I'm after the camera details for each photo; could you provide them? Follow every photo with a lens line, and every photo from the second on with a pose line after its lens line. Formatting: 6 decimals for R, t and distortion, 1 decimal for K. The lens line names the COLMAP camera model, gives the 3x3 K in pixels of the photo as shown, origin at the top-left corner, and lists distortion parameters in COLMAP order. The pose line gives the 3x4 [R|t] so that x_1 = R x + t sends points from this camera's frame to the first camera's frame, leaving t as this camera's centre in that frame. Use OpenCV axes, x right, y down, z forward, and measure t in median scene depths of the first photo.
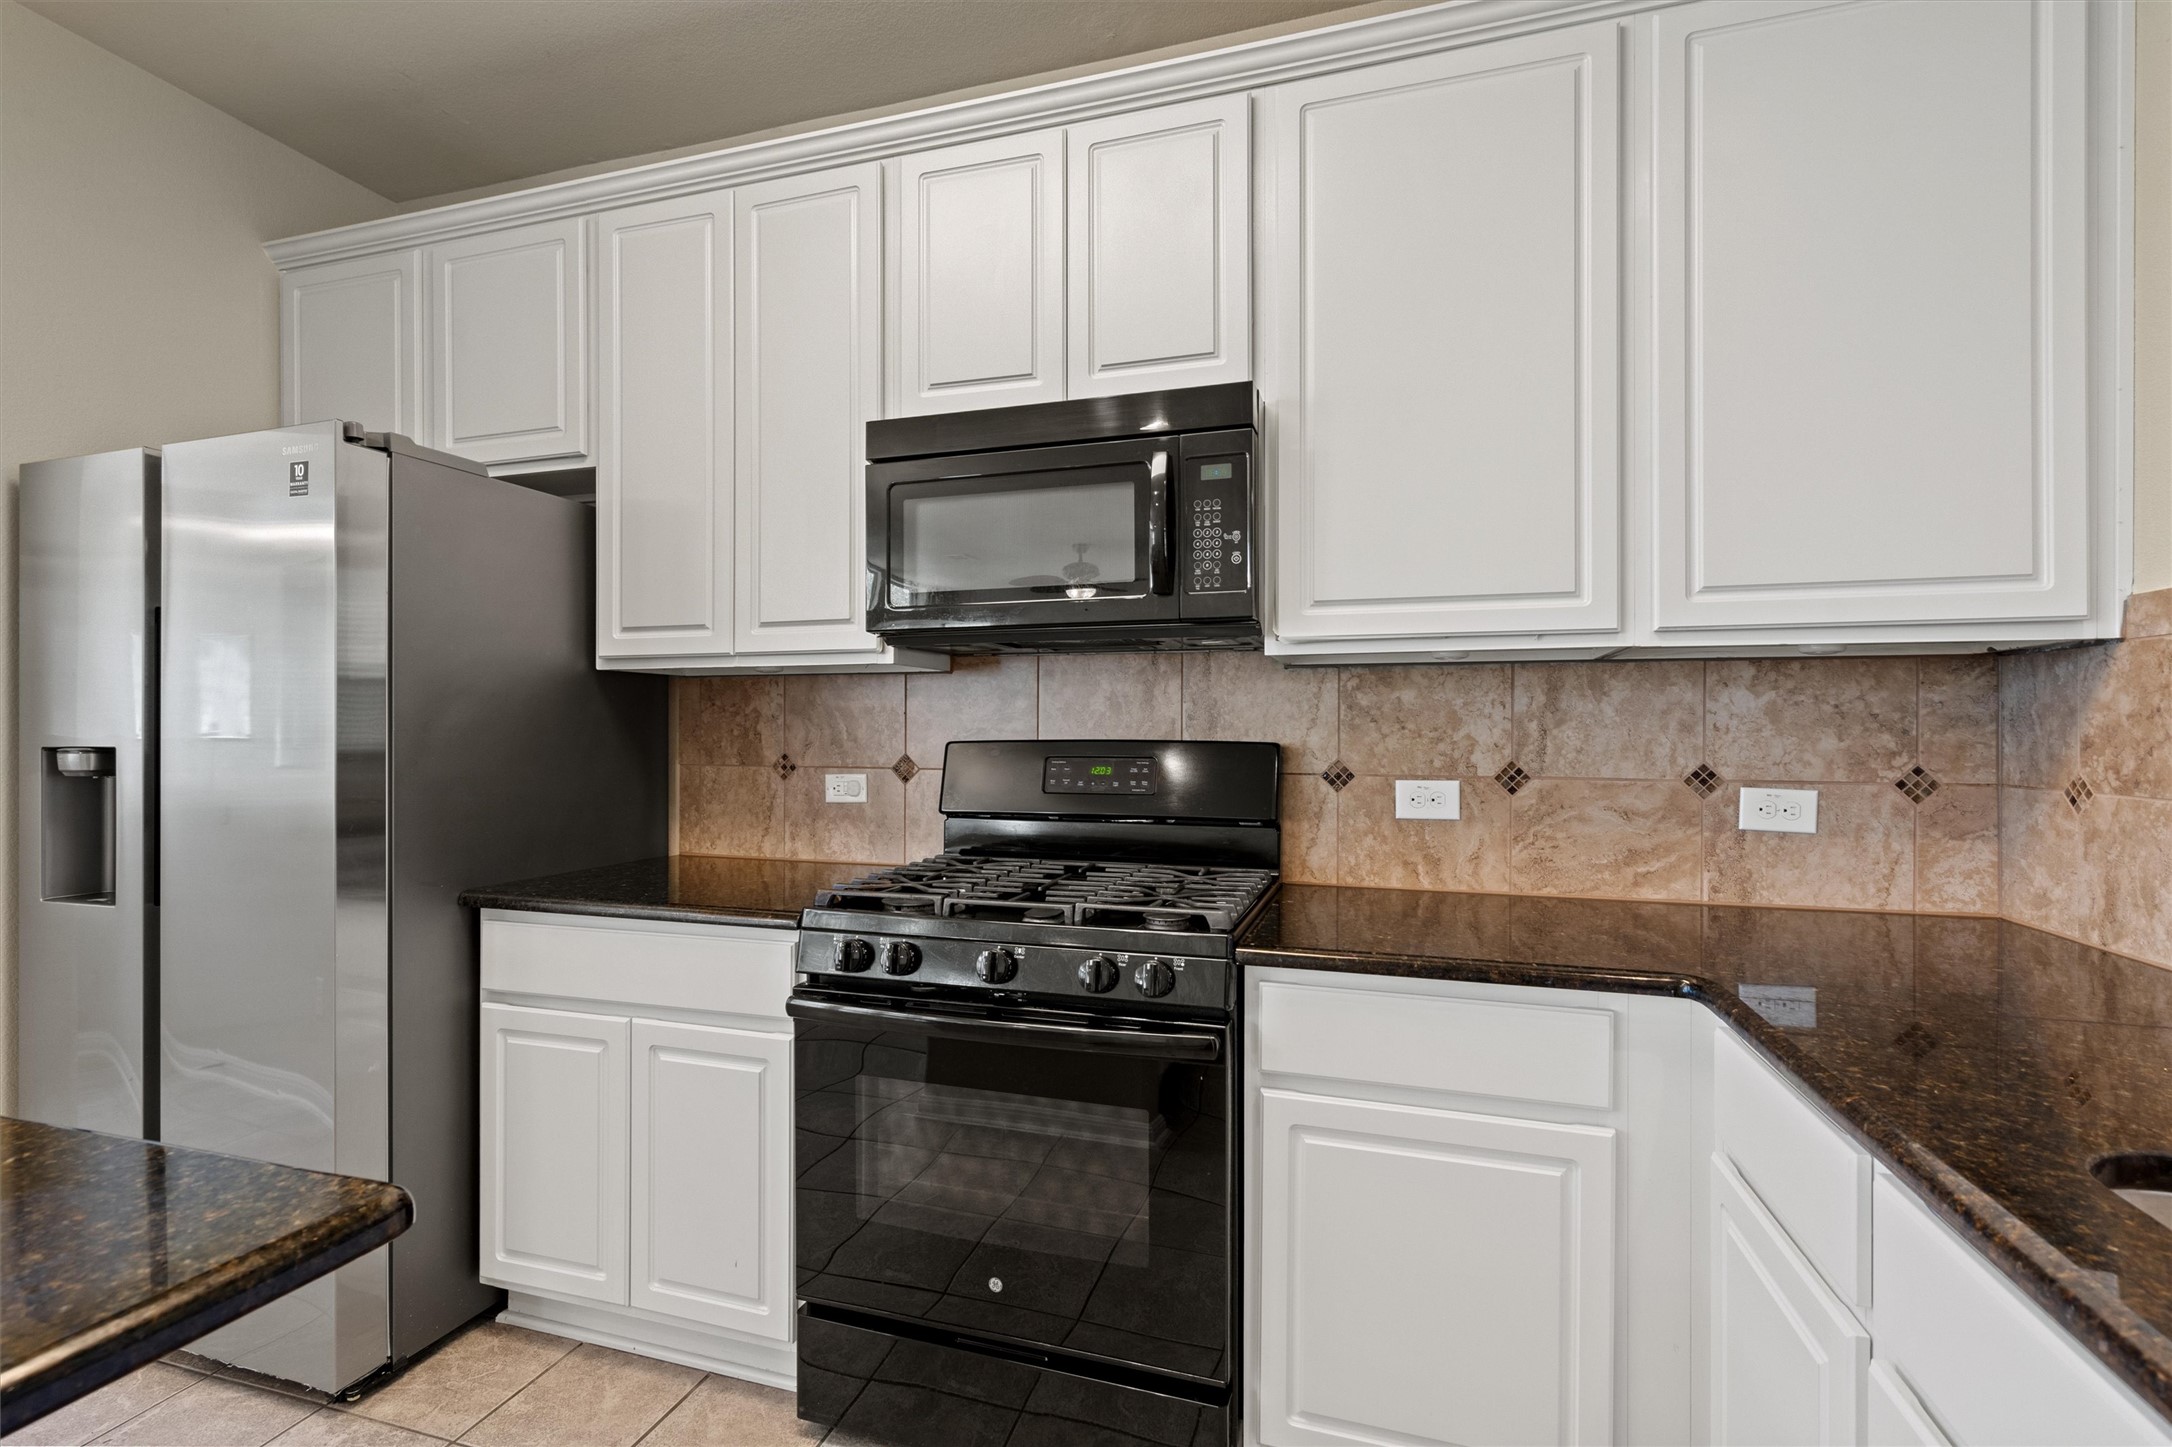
lens RADIAL K [[1004.5, 0, 1080.7], [0, 1004.5, 727.3], [0, 0, 1]] dist [-0.001091, 0.001359]
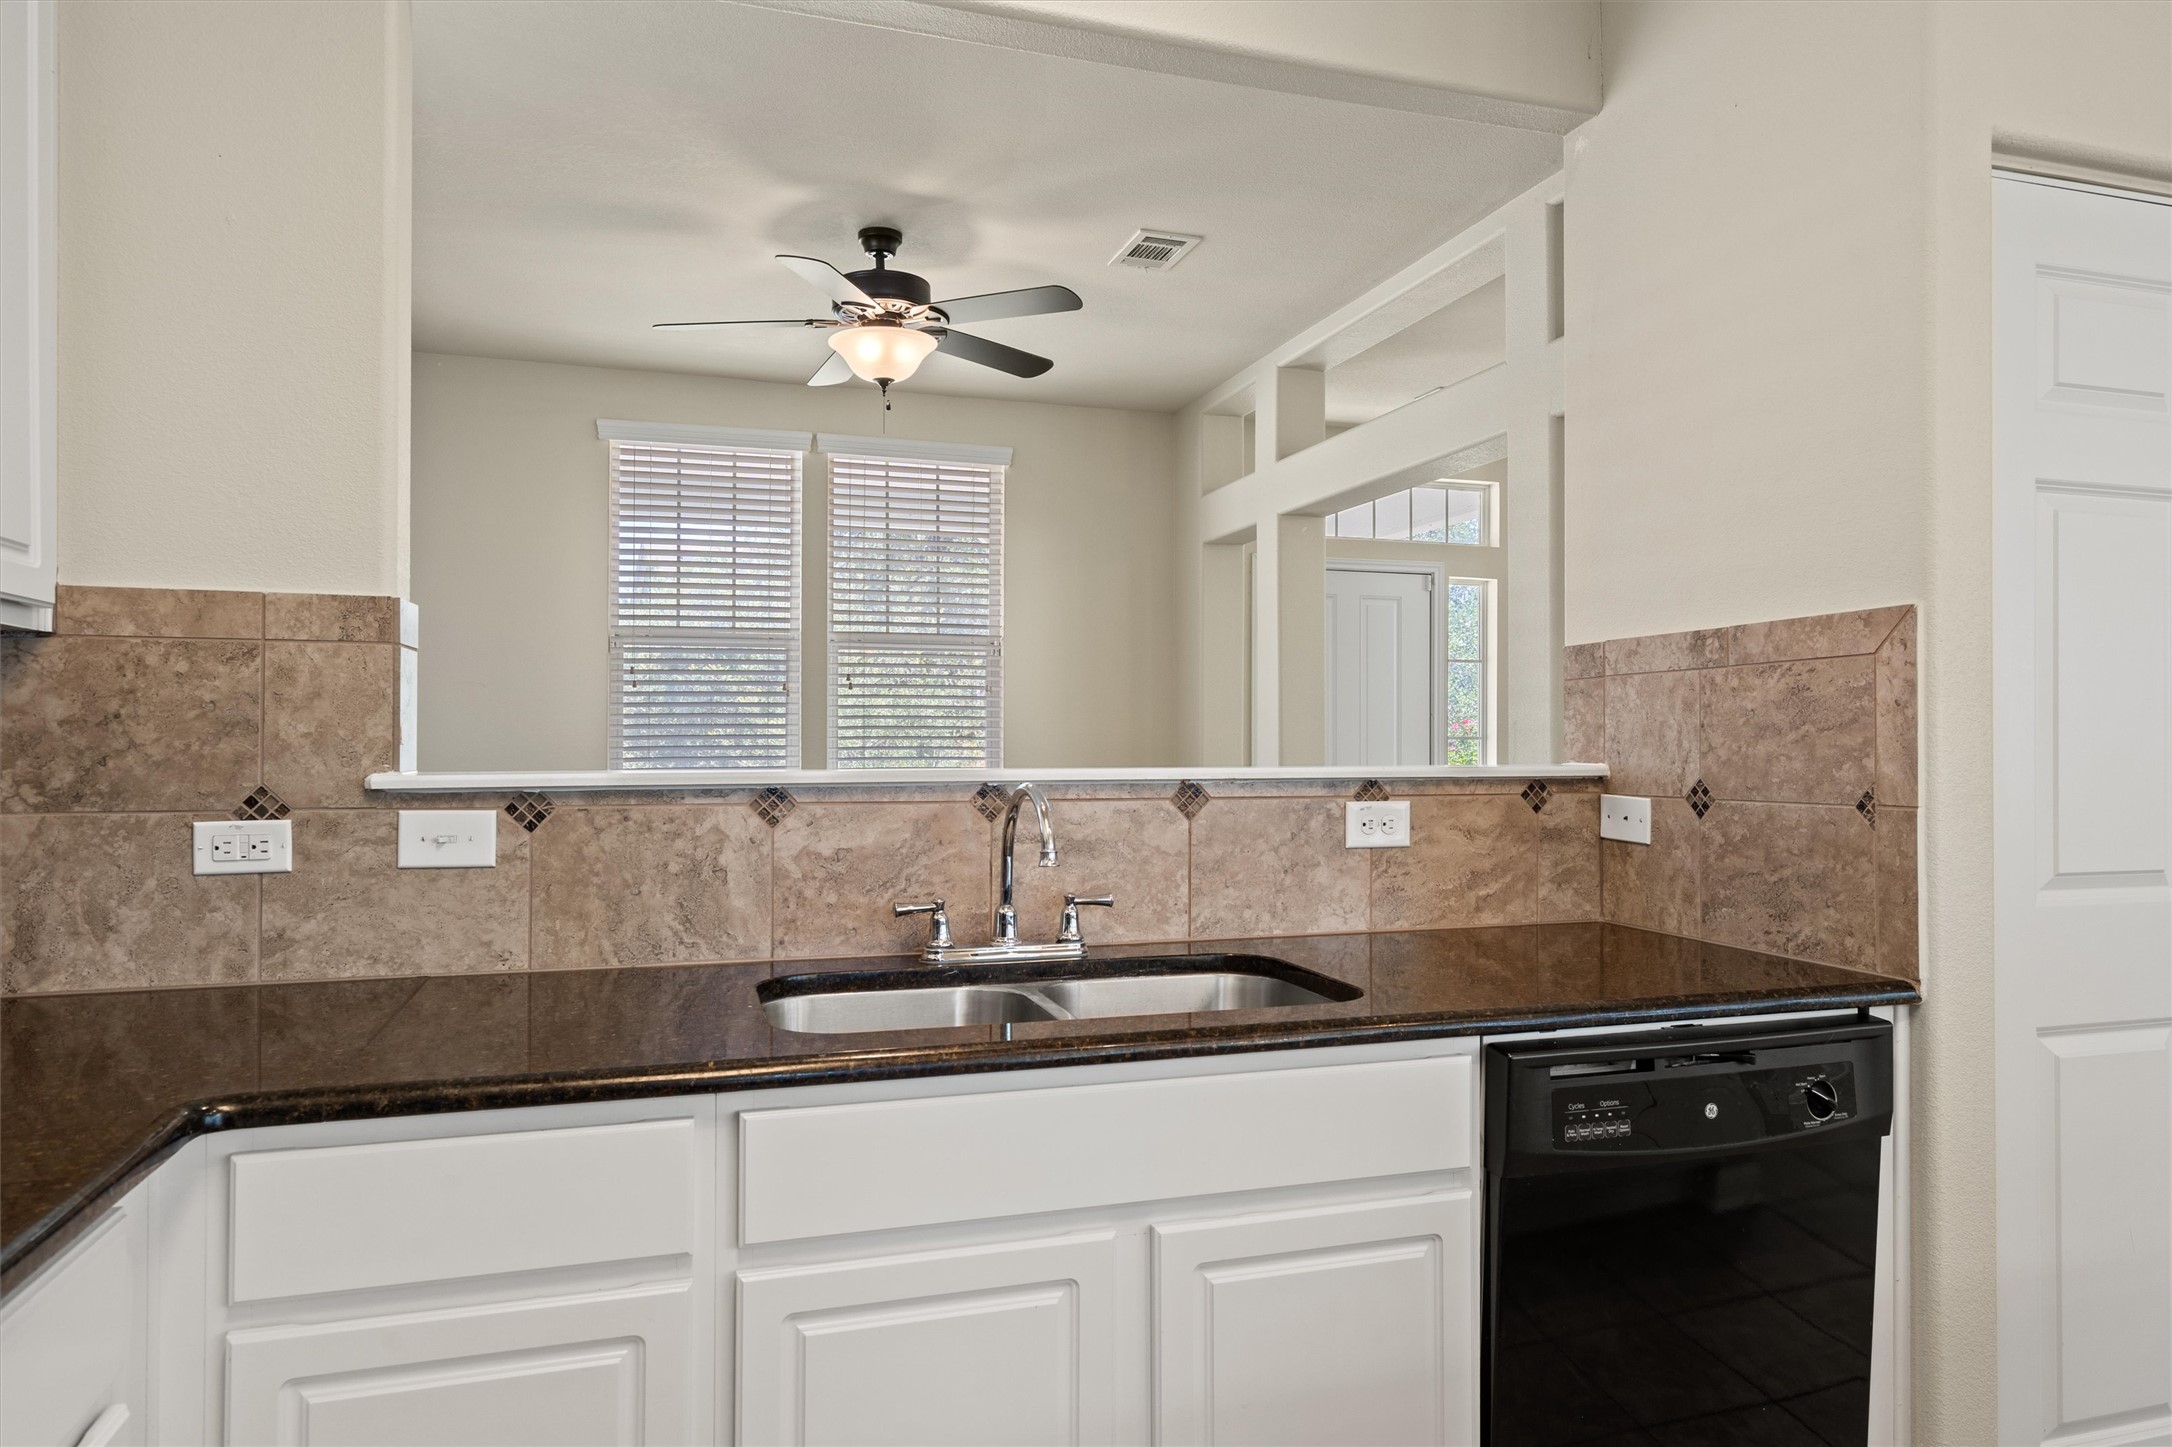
lens RADIAL K [[1341.1, 0, 1086.0], [0, 1341.1, 723.5], [0, 0, 1]] dist [0.000026, 0.001233]
pose [[-0.571280, 0.004100, 0.820745, -0.335826], [-0.005186, 0.999950, -0.008605, -0.003172], [-0.820739, -0.009173, -0.571230, 0.712209]]
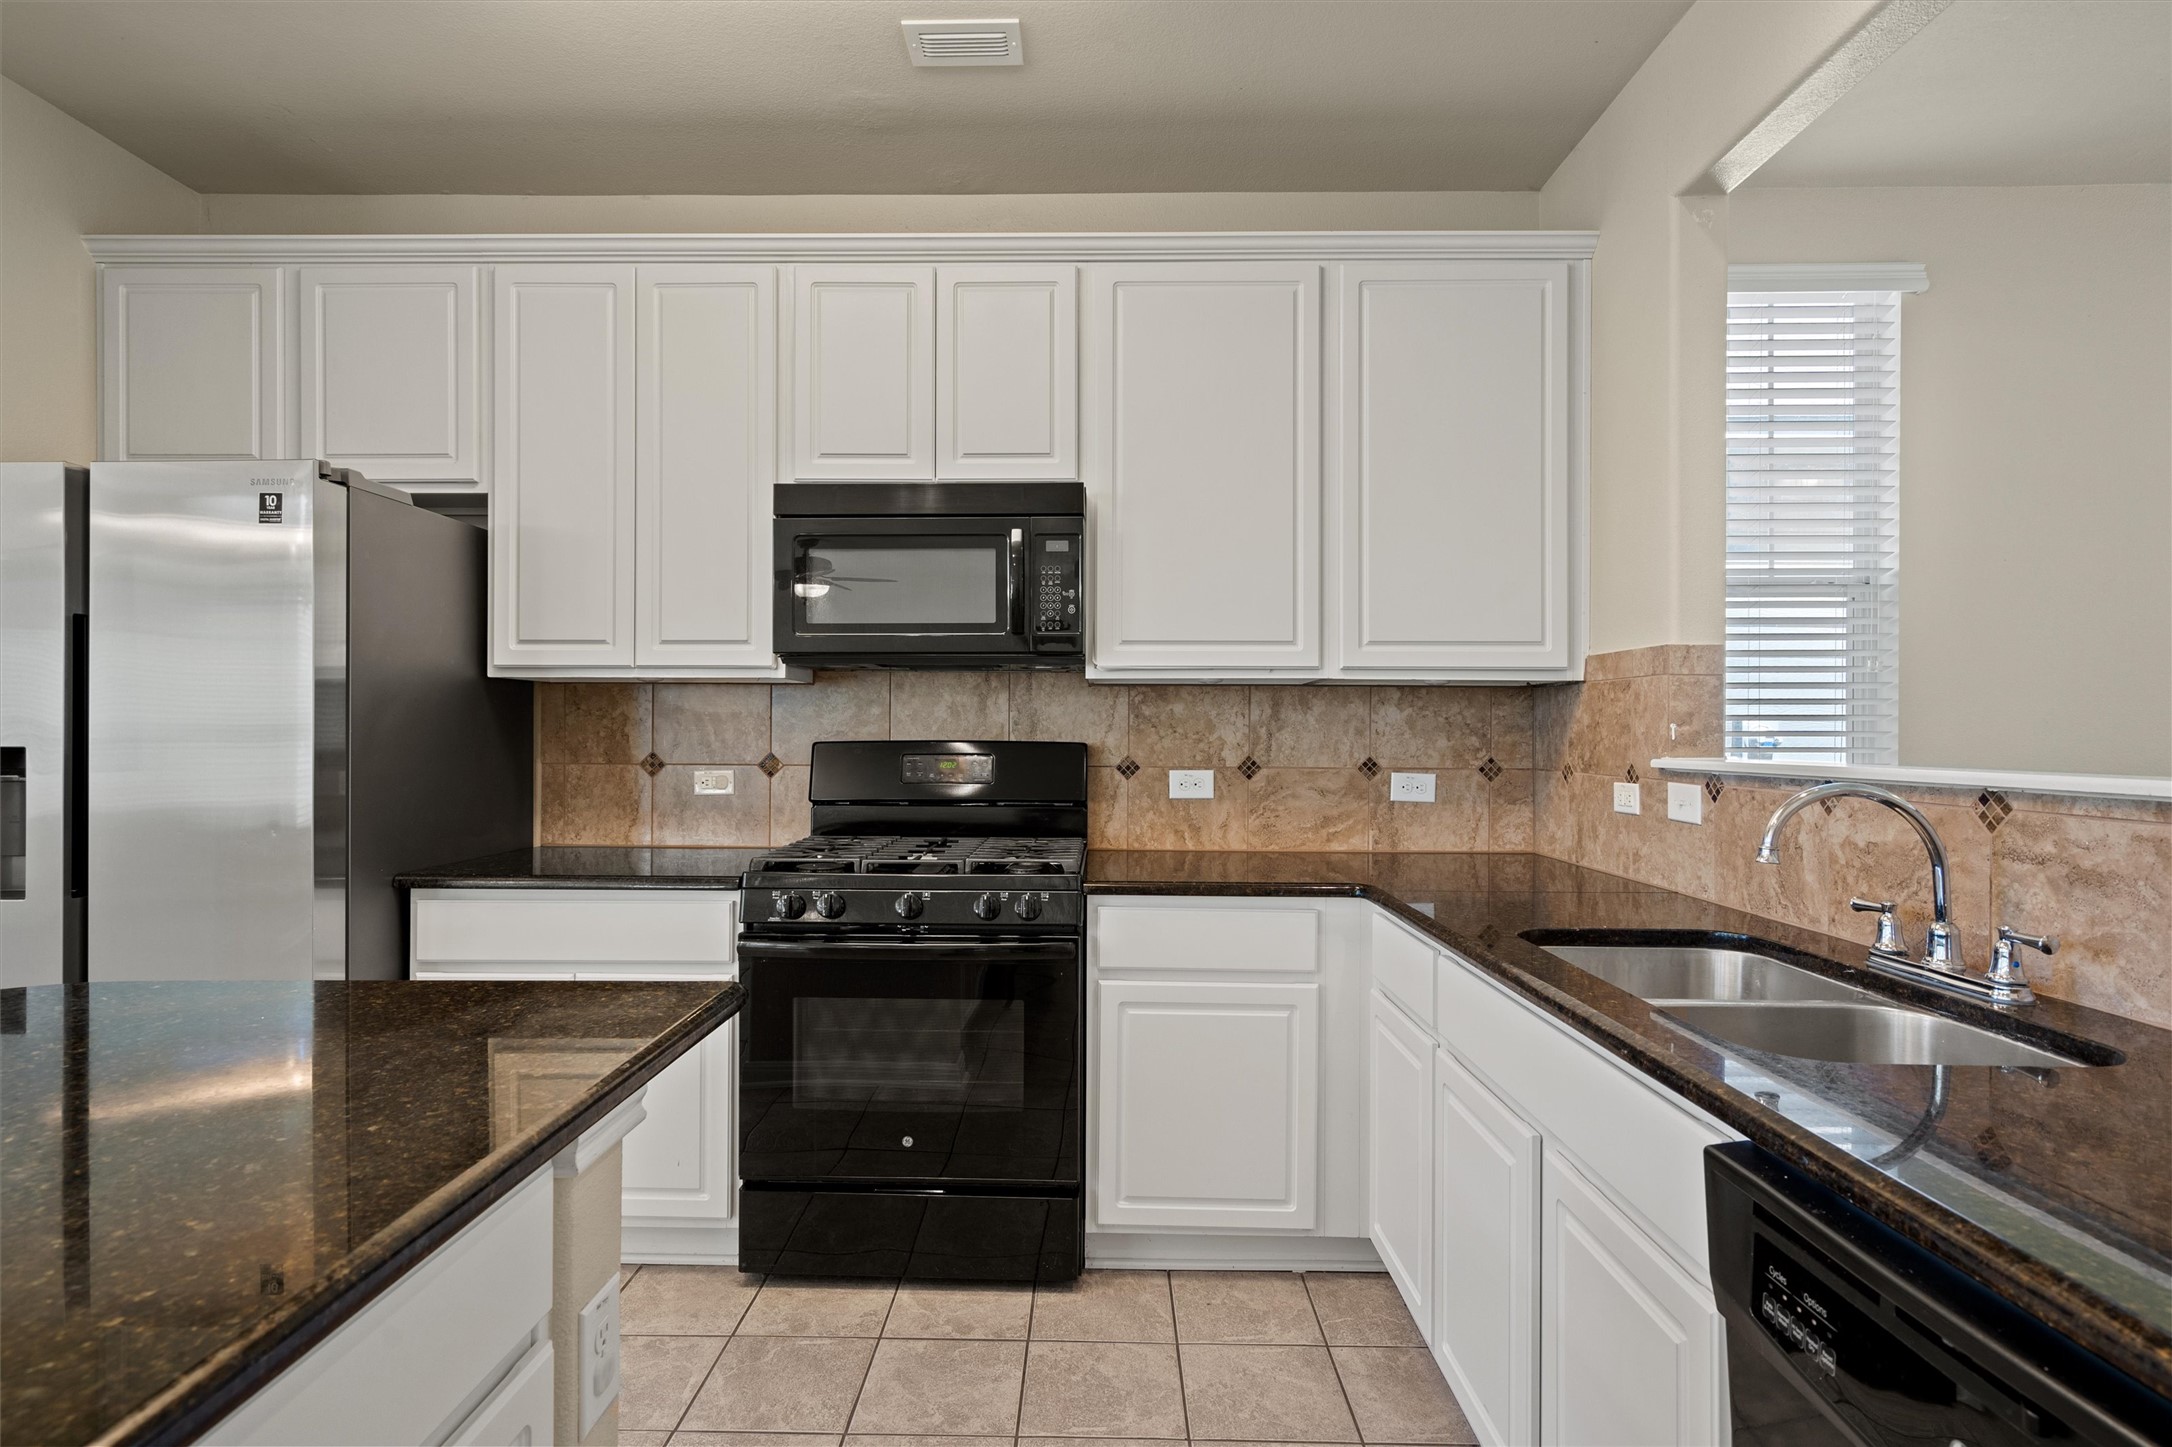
lens RADIAL K [[1089.7, 0, 1086.0], [0, 1089.7, 723.5], [0, 0, 1]] dist [0.002701, 0.001701]
pose [[0.957349, 0.004896, 0.288892, -0.236438], [-0.003806, 0.999983, -0.004333, -0.003942], [-0.288908, 0.003049, 0.957352, -0.404568]]
